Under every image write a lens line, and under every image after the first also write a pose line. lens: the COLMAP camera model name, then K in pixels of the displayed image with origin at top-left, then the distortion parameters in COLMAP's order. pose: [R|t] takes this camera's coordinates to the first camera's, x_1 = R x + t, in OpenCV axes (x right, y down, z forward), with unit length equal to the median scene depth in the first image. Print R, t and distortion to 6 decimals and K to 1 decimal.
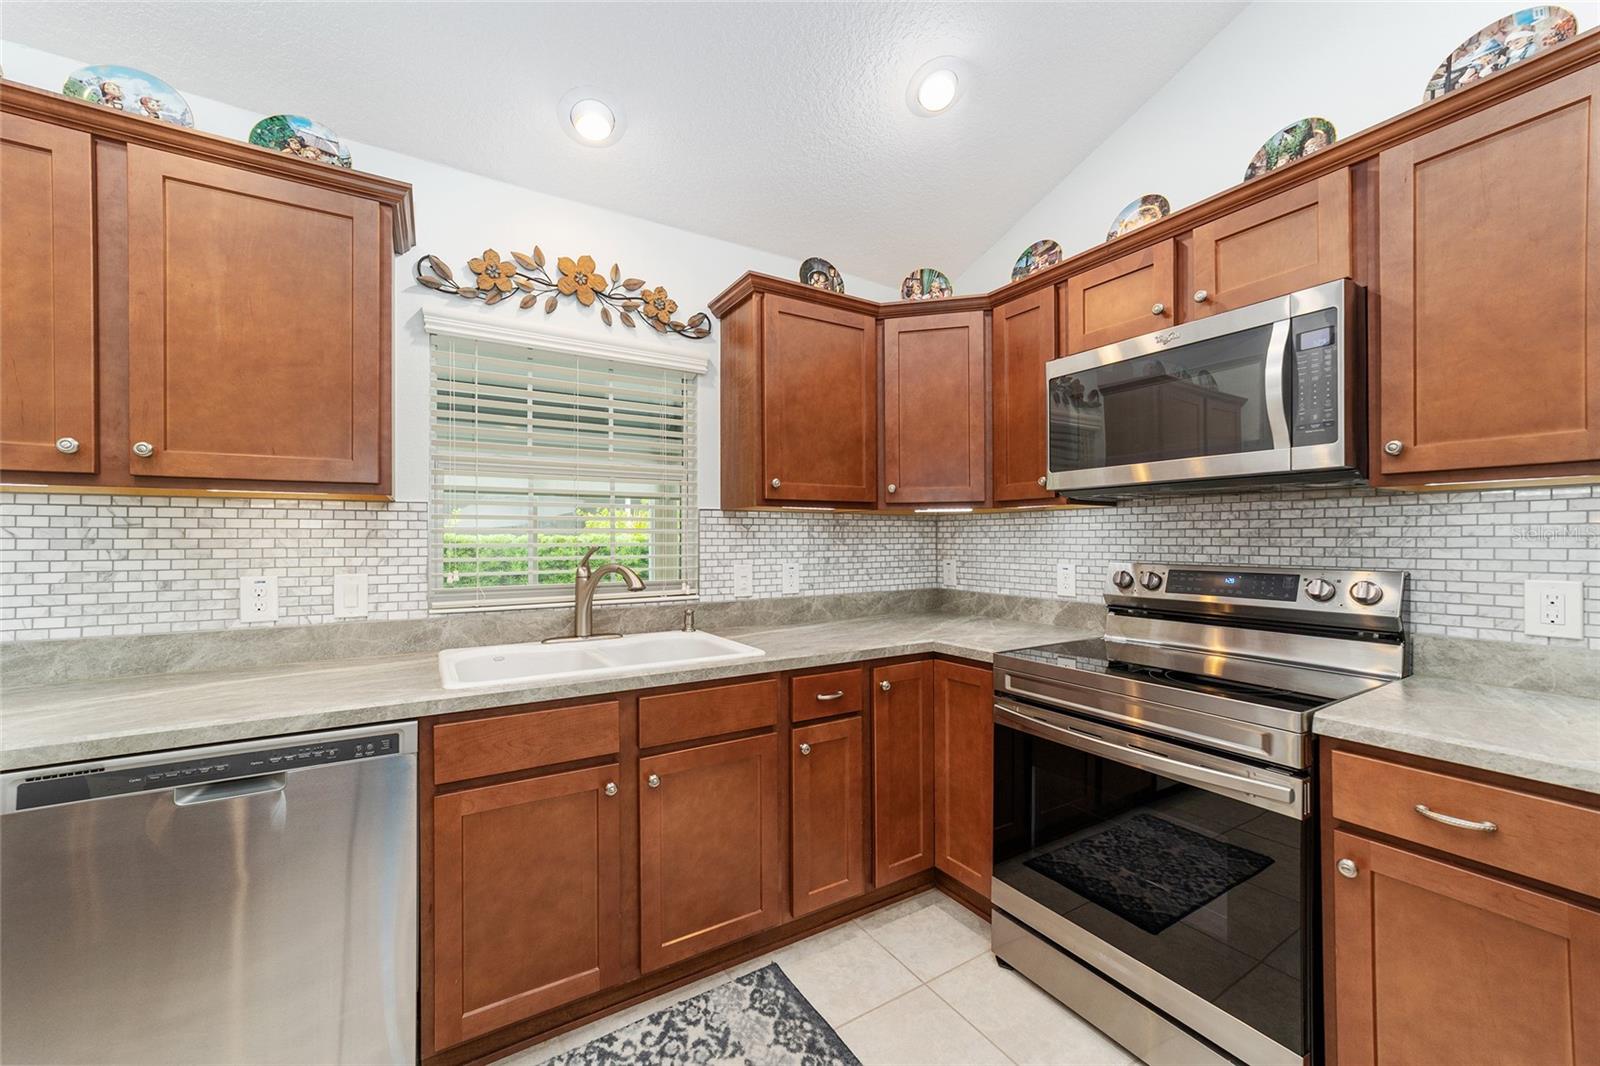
lens RADIAL K [[615.6, 0, 794.4], [0, 615.6, 538.8], [0, 0, 1]] dist [-0.011699, 0.006375]
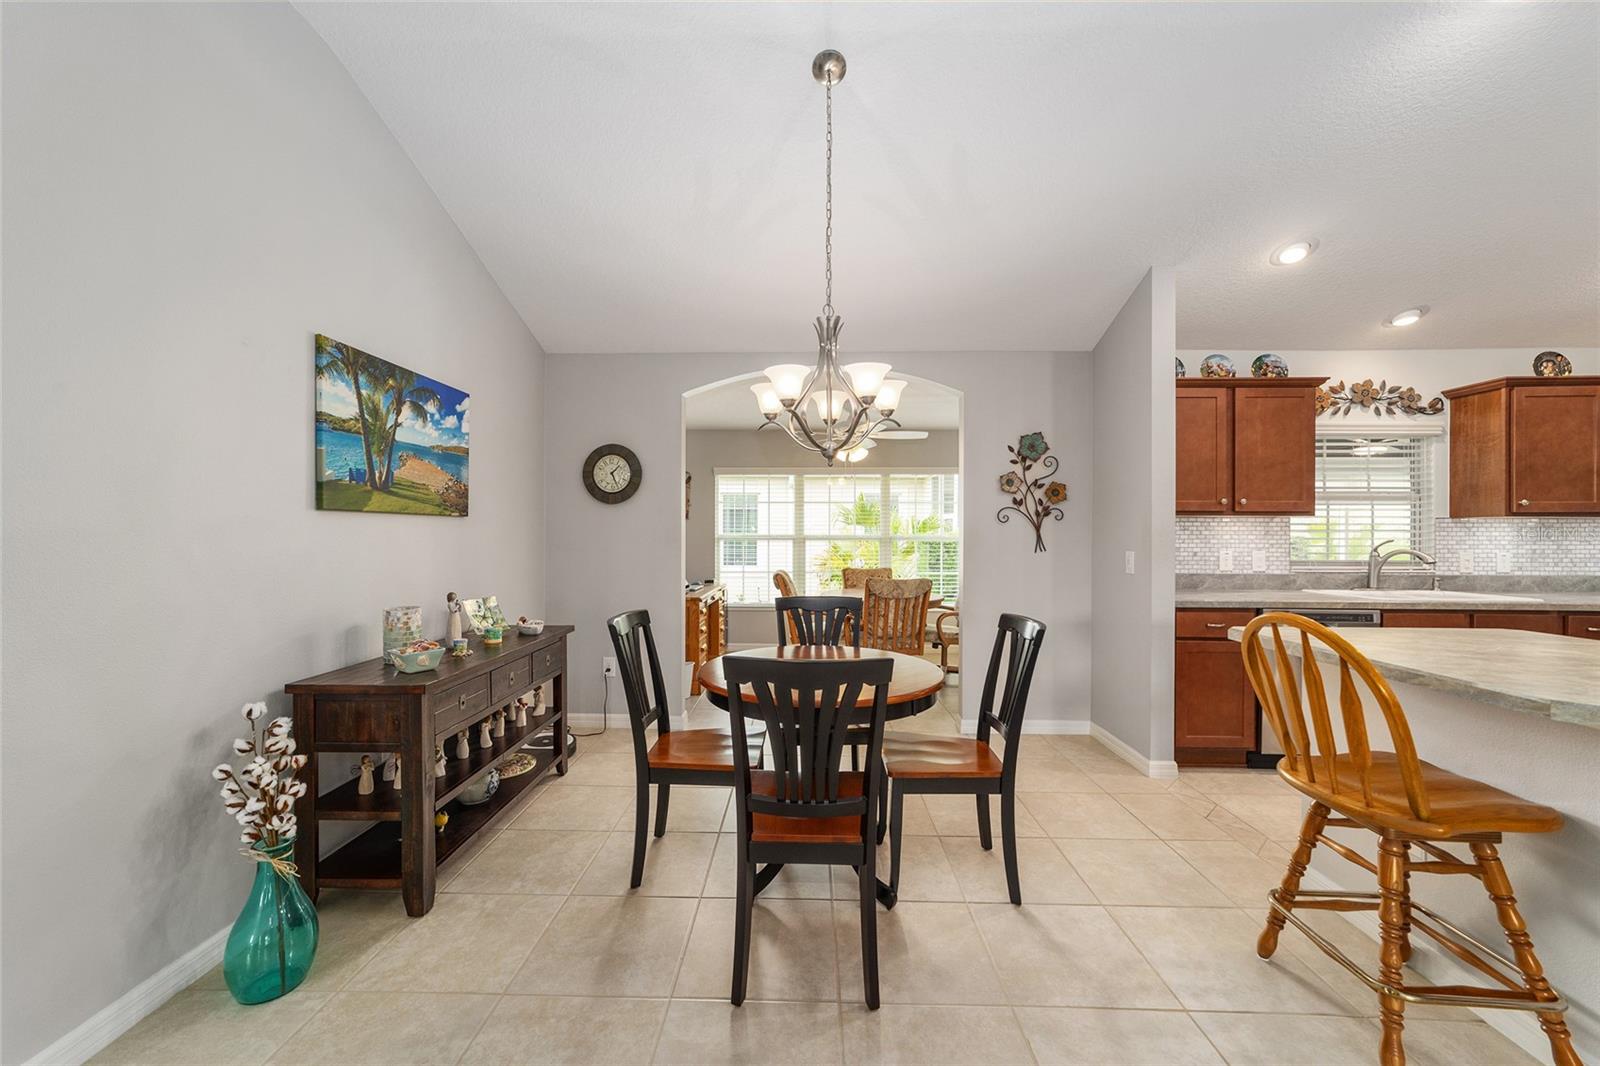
lens RADIAL K [[615.6, 0, 793.7], [0, 615.6, 532.0], [0, 0, 1]] dist [-0.011699, 0.006375]
pose [[0.839929, 0.002894, -0.542689, -0.830858], [-0.004903, 0.999985, -0.002255, 0.001686], [0.542674, 0.004555, 0.839931, -1.529782]]
